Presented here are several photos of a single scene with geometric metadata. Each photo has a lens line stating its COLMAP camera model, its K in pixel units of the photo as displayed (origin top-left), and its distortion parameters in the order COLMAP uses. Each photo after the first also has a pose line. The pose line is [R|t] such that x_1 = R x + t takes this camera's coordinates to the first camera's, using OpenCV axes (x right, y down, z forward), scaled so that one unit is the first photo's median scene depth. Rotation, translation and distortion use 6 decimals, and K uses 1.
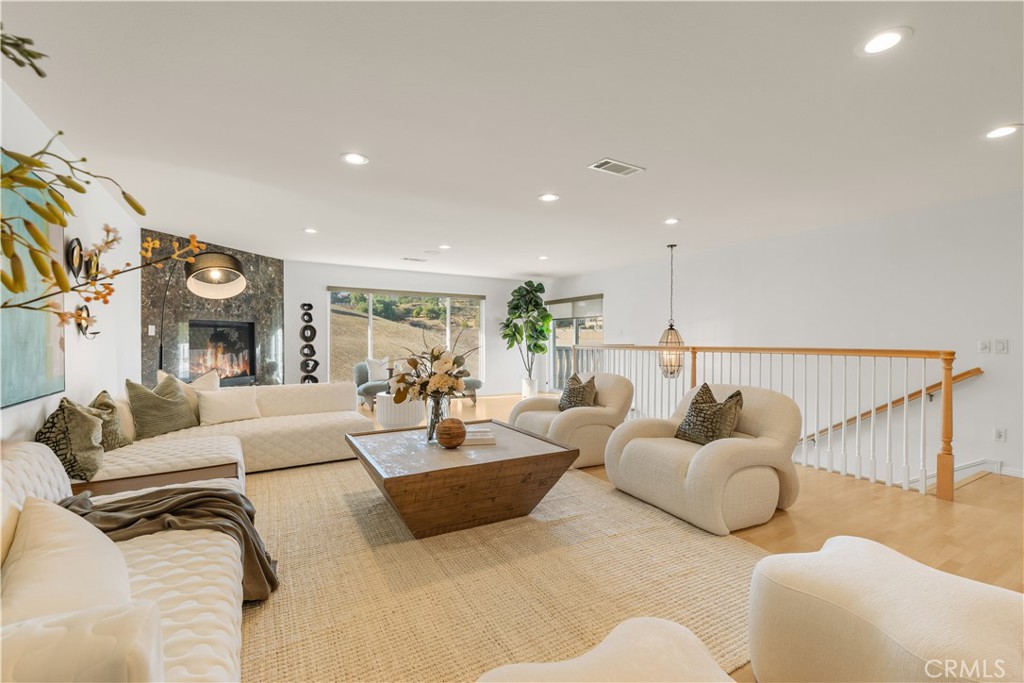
lens RADIAL K [[445.6, 0, 505.8], [0, 445.6, 345.8], [0, 0, 1]] dist [0.013253, -0.002573]
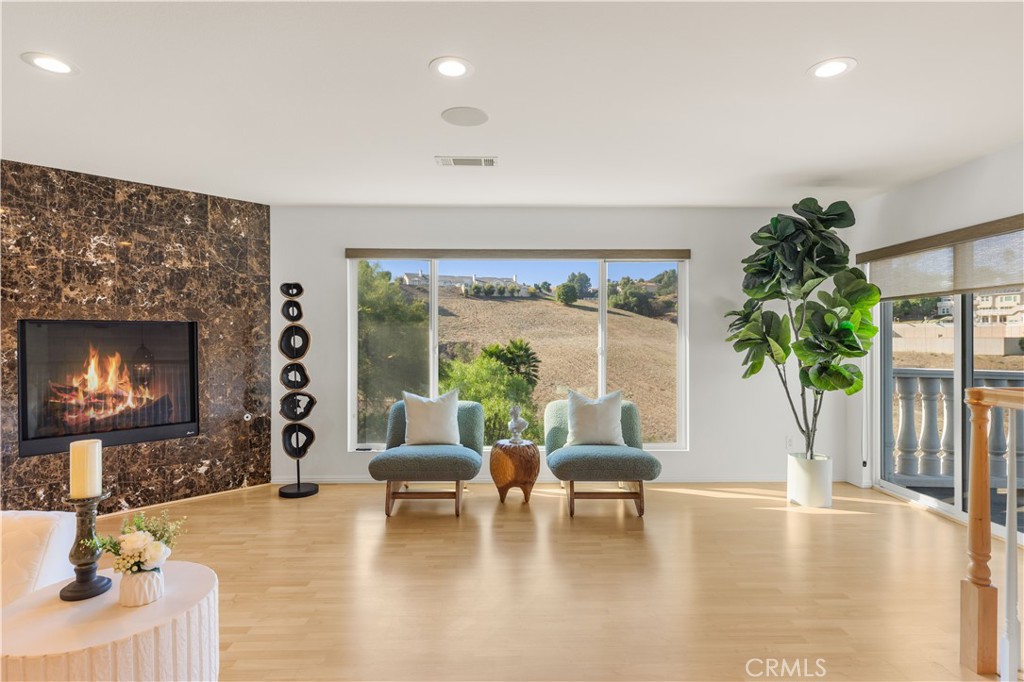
lens RADIAL K [[529.2, 0, 513.8], [0, 529.2, 346.2], [0, 0, 1]] dist [0.007994, 0.006628]
pose [[0.872988, 0.003473, -0.487730, 0.056241], [-0.003862, 0.999993, 0.000209, -0.019565], [0.487727, 0.001701, 0.872995, 0.484122]]
